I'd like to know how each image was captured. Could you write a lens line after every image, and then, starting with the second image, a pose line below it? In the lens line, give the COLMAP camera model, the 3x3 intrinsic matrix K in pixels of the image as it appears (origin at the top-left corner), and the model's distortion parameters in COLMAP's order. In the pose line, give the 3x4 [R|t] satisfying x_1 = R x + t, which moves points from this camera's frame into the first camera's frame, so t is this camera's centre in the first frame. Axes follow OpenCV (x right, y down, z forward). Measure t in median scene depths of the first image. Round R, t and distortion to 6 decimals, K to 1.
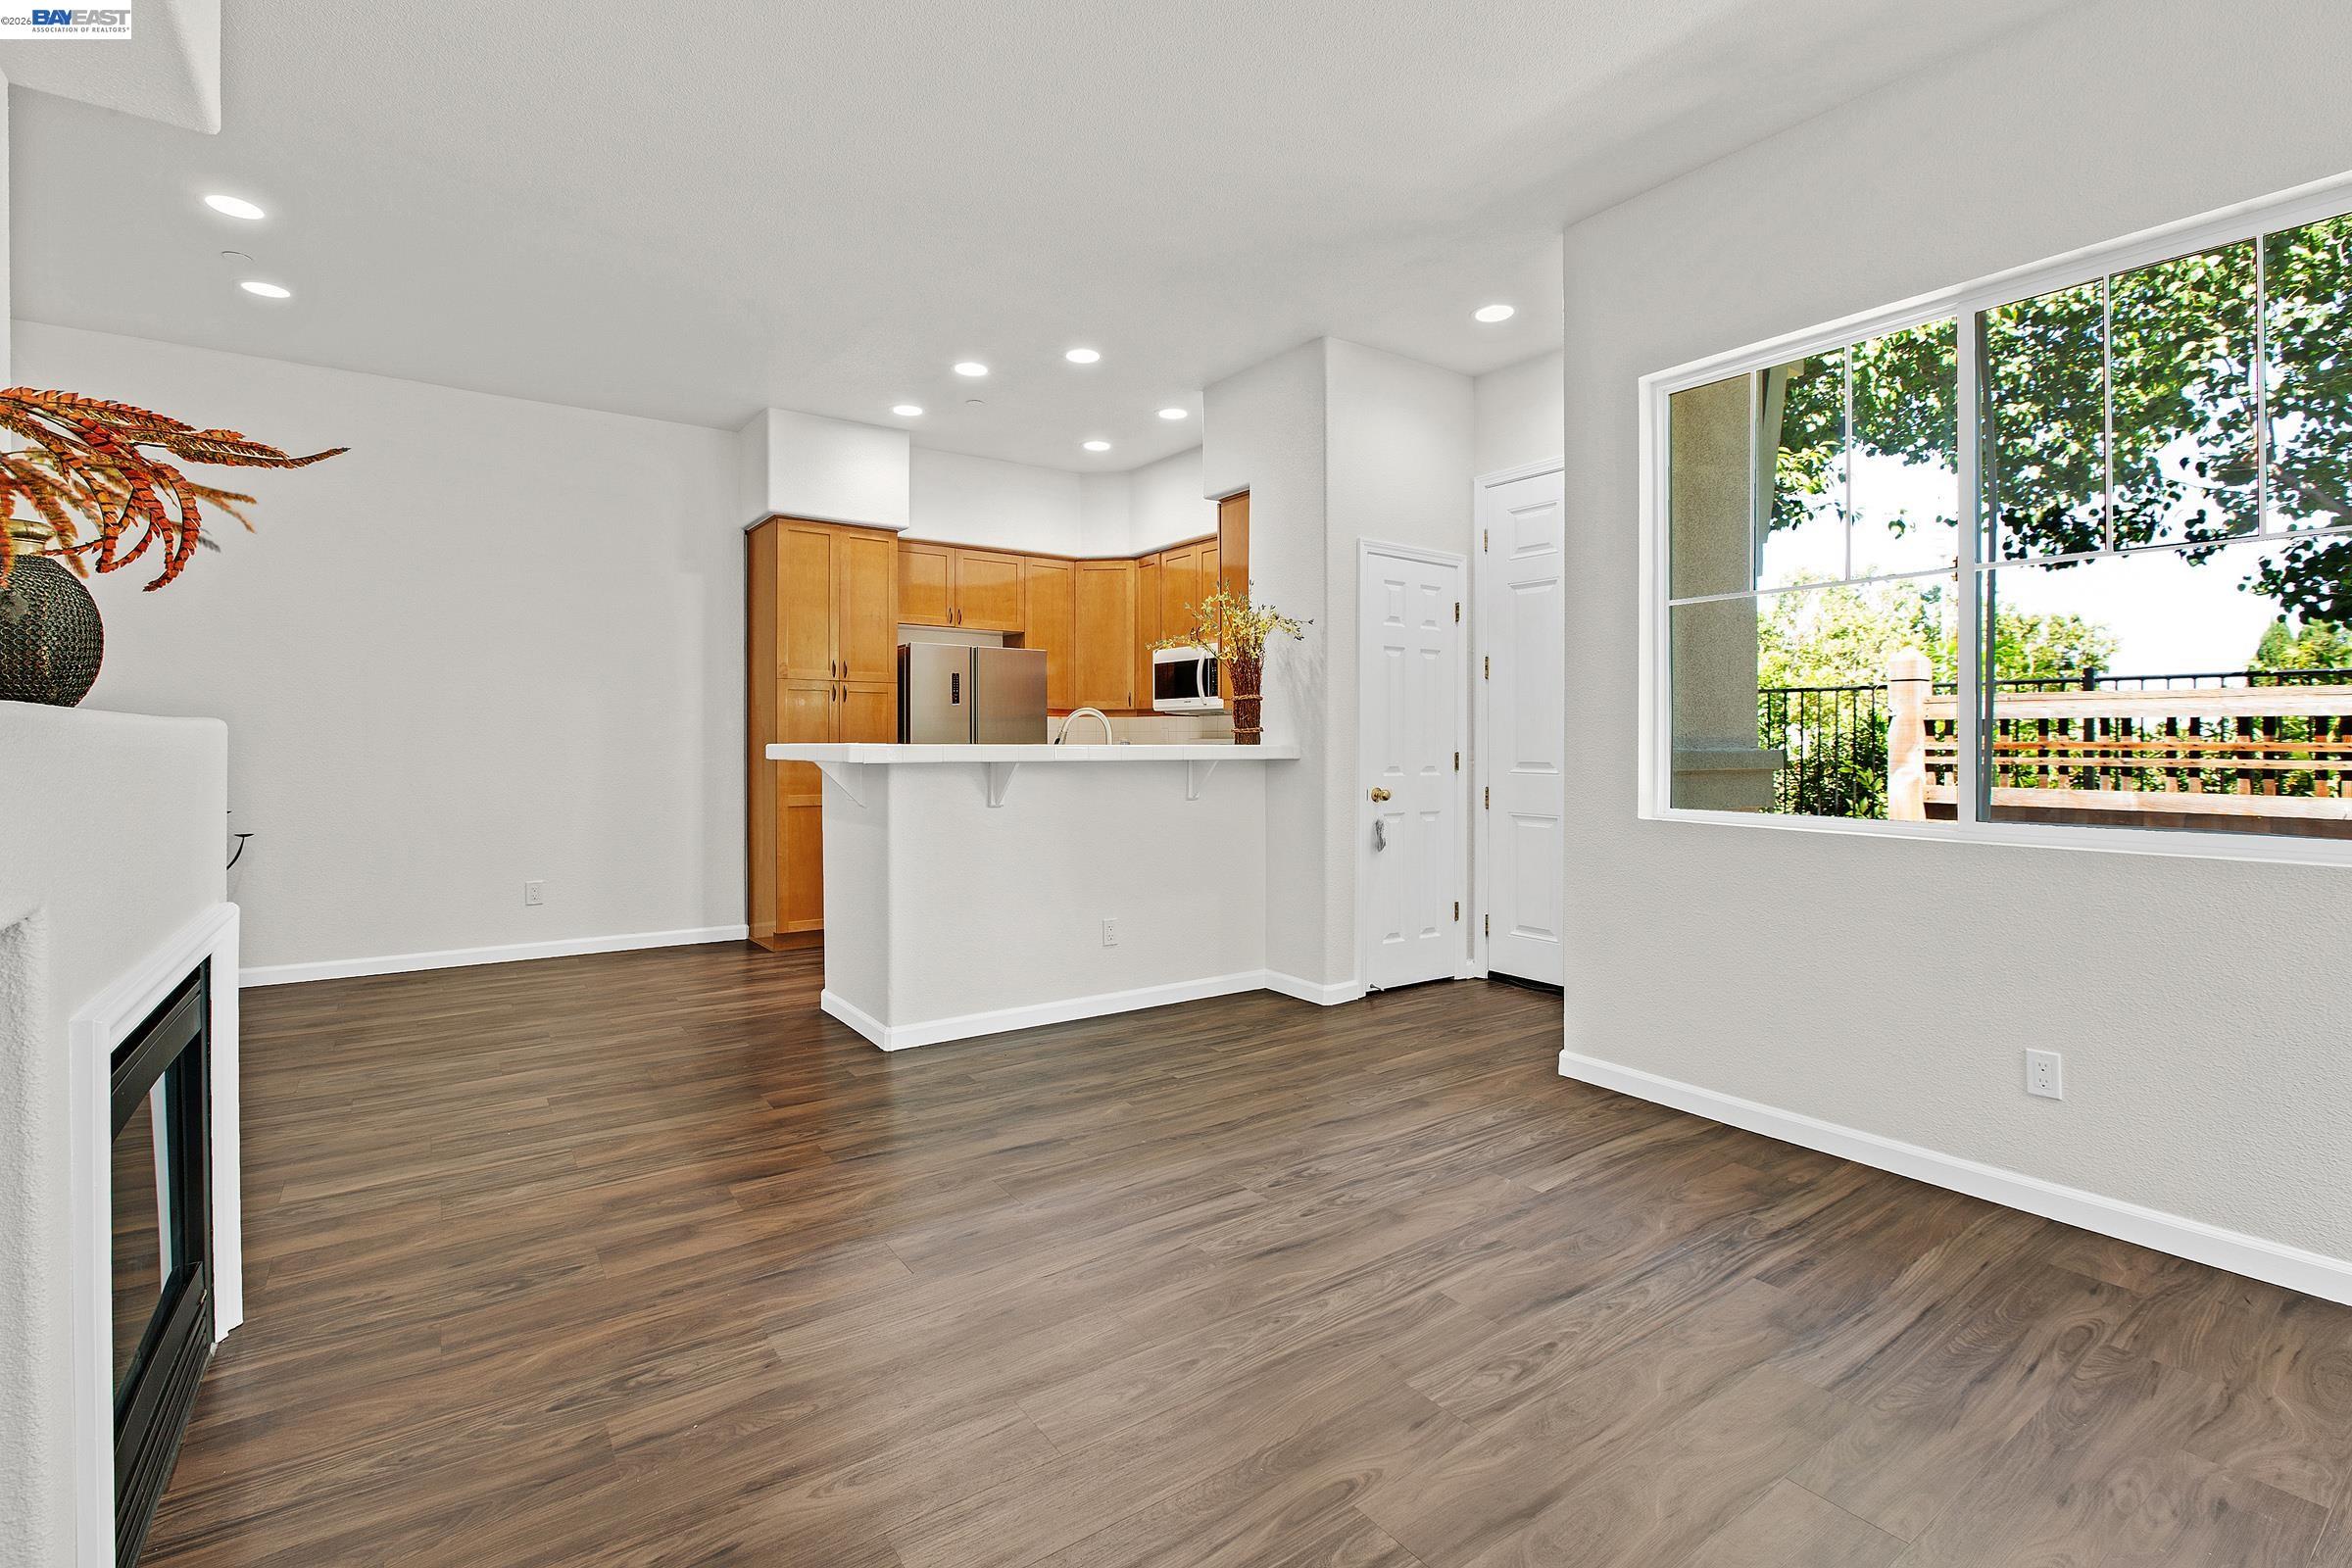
lens RADIAL K [[1044.8, 0, 1165.9], [0, 1044.8, 745.6], [0, 0, 1]] dist [-0.008975, -0.000318]
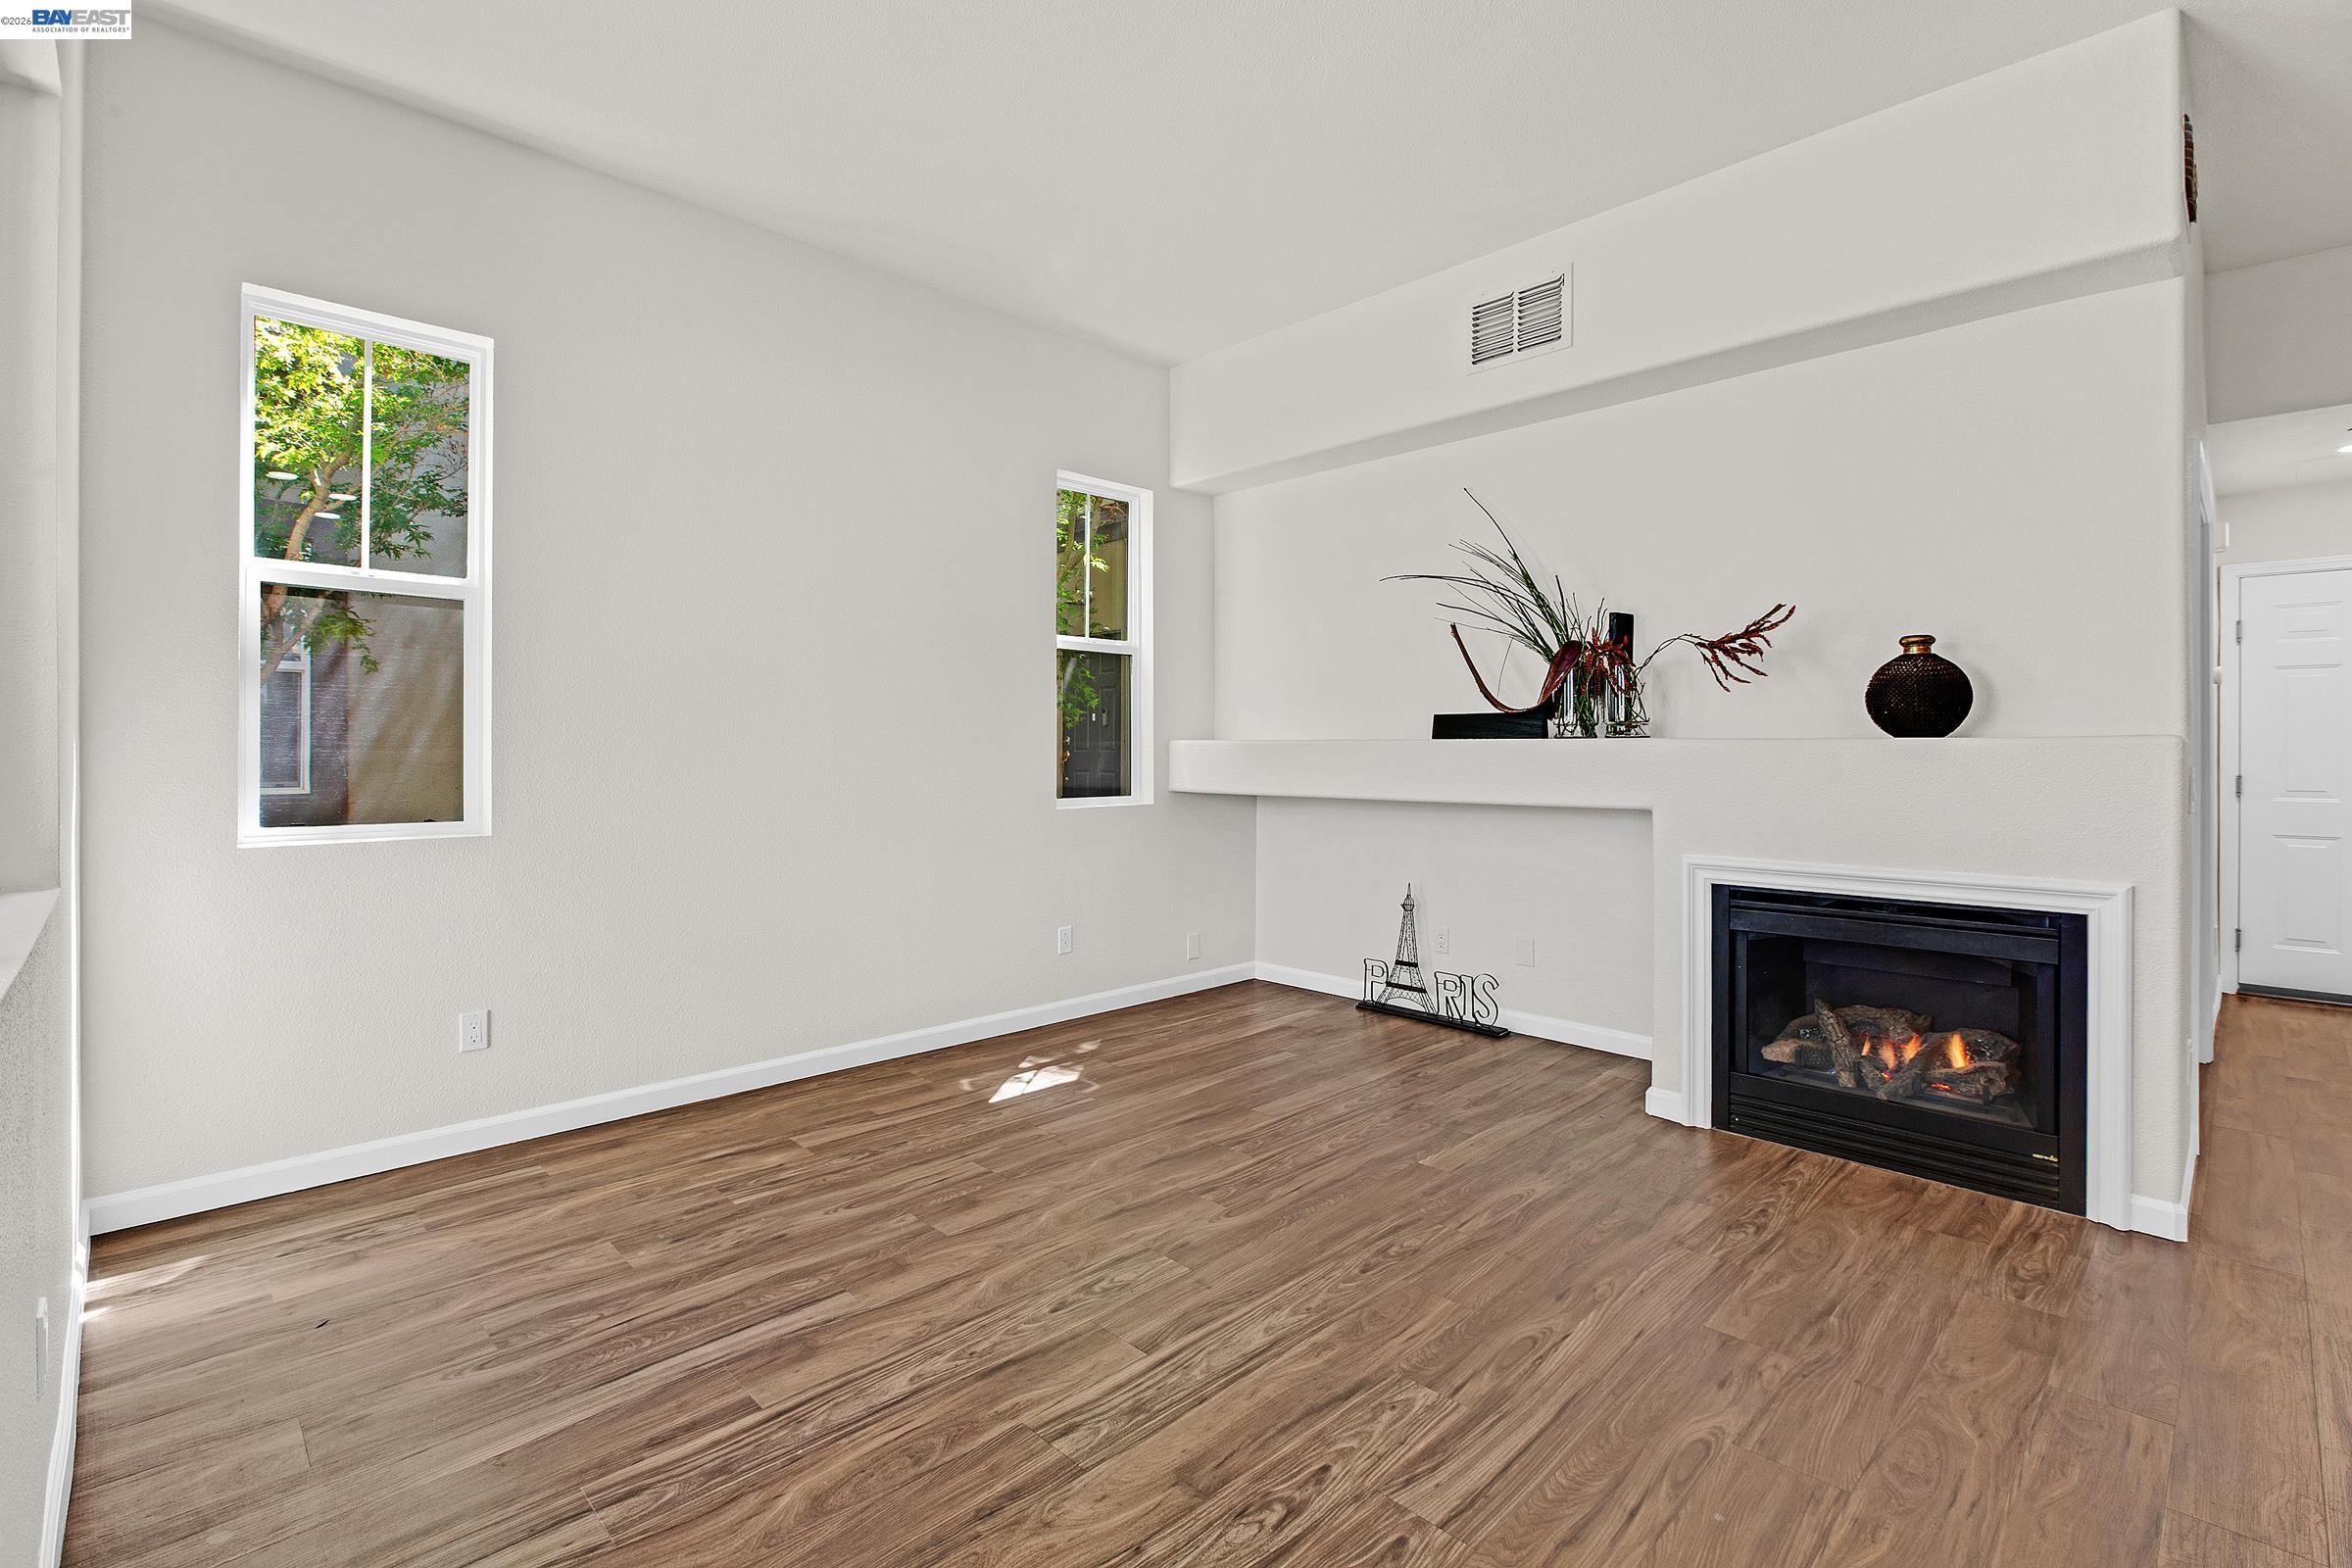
lens RADIAL K [[1044.8, 0, 1165.9], [0, 1044.8, 745.6], [0, 0, 1]] dist [-0.008975, -0.000318]
pose [[-0.986490, -0.003720, -0.163780, 0.344591], [-0.003676, 0.999993, -0.000574, -0.007844], [0.163781, 0.000036, -0.986497, 1.646771]]
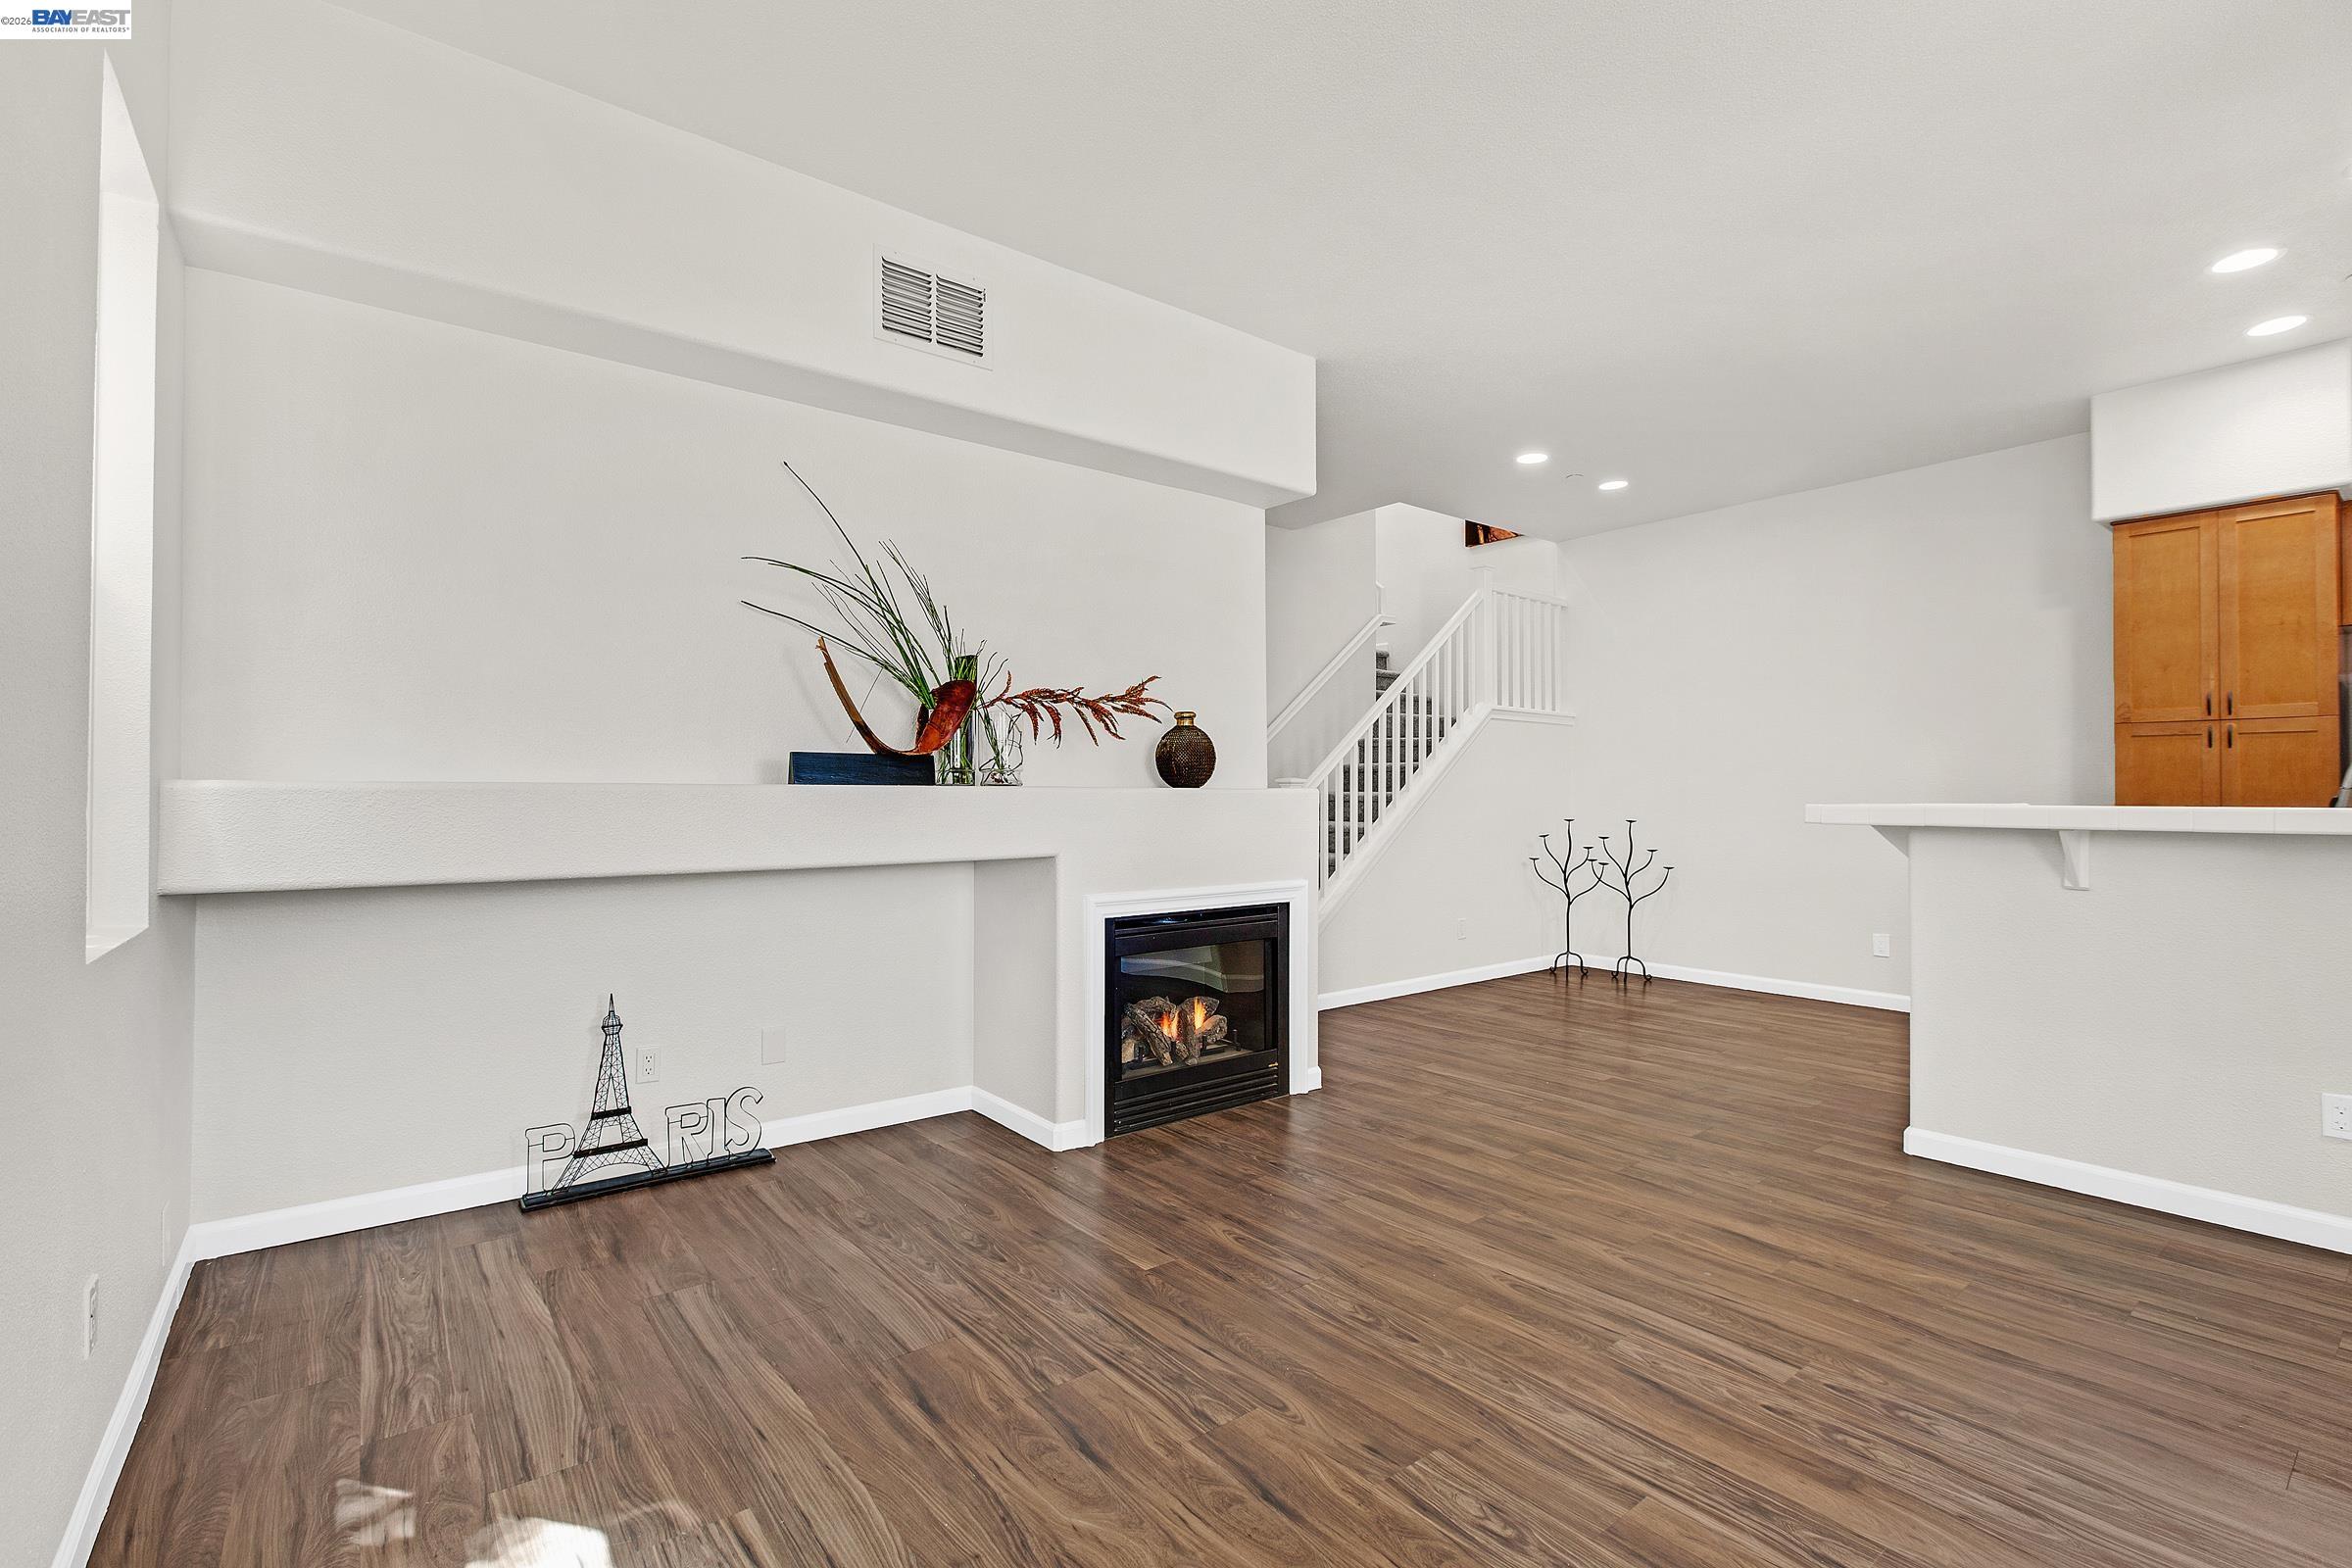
lens RADIAL K [[1050.6, 0, 1165.0], [0, 1050.6, 778.6], [0, 0, 1]] dist [-0.009648, -0.000500]
pose [[0.047646, -0.018907, -0.998685, 0.908672], [-0.003745, 0.999810, -0.019107, -0.004906], [0.998857, 0.004650, 0.047566, 0.512285]]
